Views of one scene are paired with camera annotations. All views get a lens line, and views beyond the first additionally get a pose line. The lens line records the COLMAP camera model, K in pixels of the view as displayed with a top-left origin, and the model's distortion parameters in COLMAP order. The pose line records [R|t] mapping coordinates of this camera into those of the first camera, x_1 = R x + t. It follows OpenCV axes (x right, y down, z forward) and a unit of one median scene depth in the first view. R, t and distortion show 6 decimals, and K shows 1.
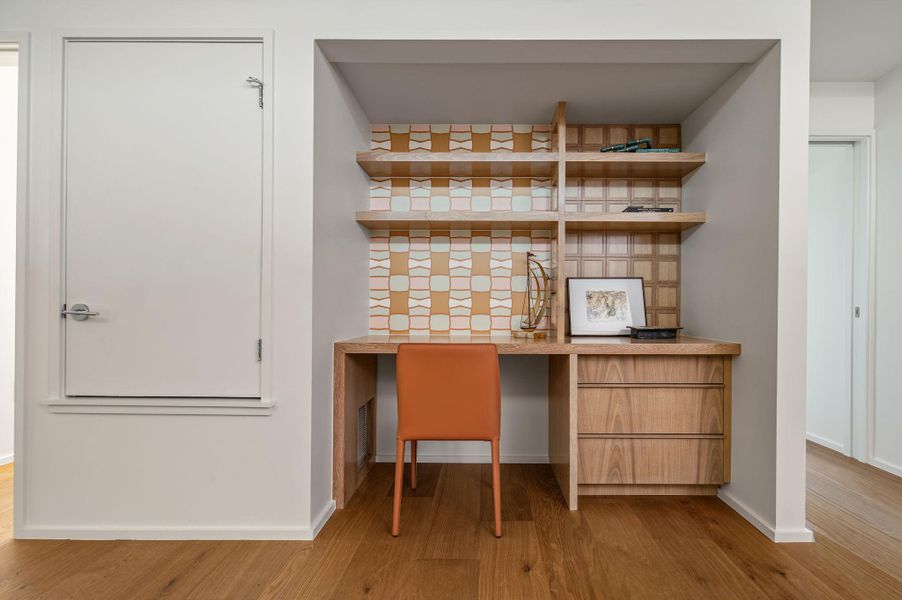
lens RADIAL K [[453.7, 0, 463.1], [0, 453.7, 298.3], [0, 0, 1]] dist [-0.002168, -0.000825]
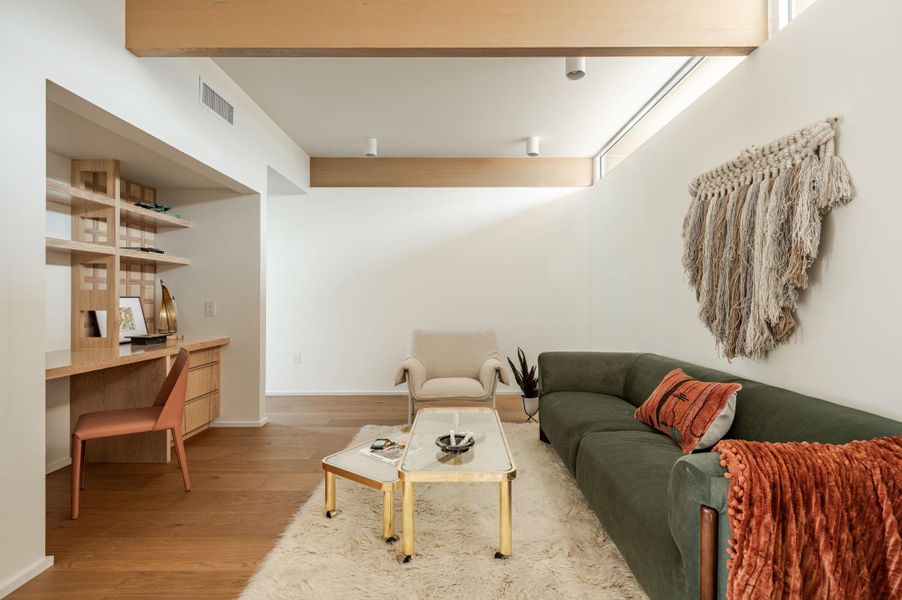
lens RADIAL K [[453.7, 0, 463.1], [0, 453.7, 298.3], [0, 0, 1]] dist [-0.002168, -0.000825]
pose [[-0.016489, -0.006384, 0.999844, -1.043200], [-0.007969, 0.999949, 0.006253, -0.064123], [-0.999832, -0.007865, -0.016539, 0.063844]]
